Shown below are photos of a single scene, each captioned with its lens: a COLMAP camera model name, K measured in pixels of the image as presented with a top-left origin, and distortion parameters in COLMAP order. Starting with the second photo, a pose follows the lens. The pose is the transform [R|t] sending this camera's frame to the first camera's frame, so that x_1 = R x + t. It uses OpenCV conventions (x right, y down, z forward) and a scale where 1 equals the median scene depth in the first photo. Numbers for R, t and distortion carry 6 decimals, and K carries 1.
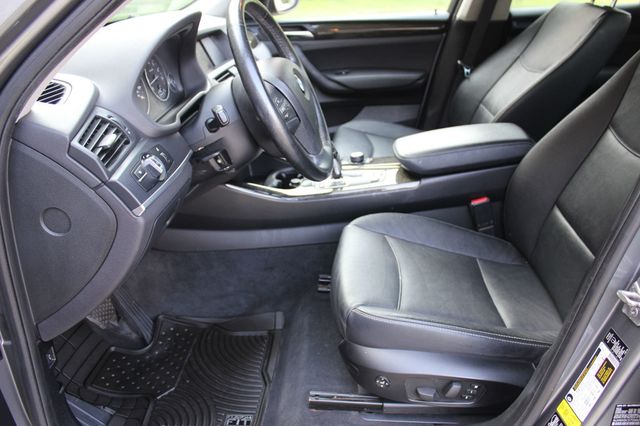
lens RADIAL K [[534.7, 0, 331.9], [0, 534.7, 216.4], [0, 0, 1]] dist [-0.164940, 0.141817]
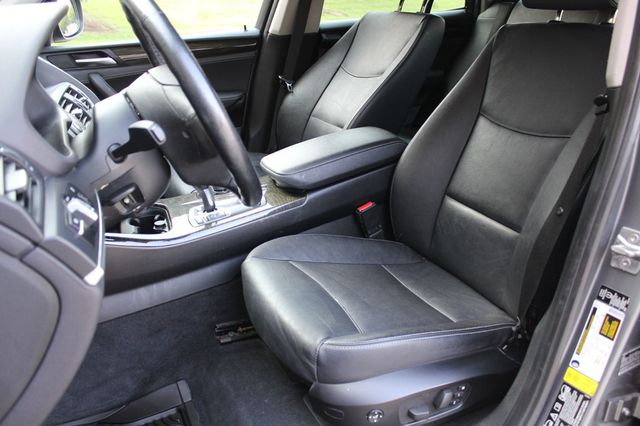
lens RADIAL K [[534.7, 0, 331.9], [0, 534.7, 216.4], [0, 0, 1]] dist [-0.164940, 0.141817]
pose [[0.877835, -0.174538, 0.446029, -0.214743], [0.203929, 0.978814, -0.018329, -0.007103], [-0.433380, 0.107048, 0.894831, 0.155738]]
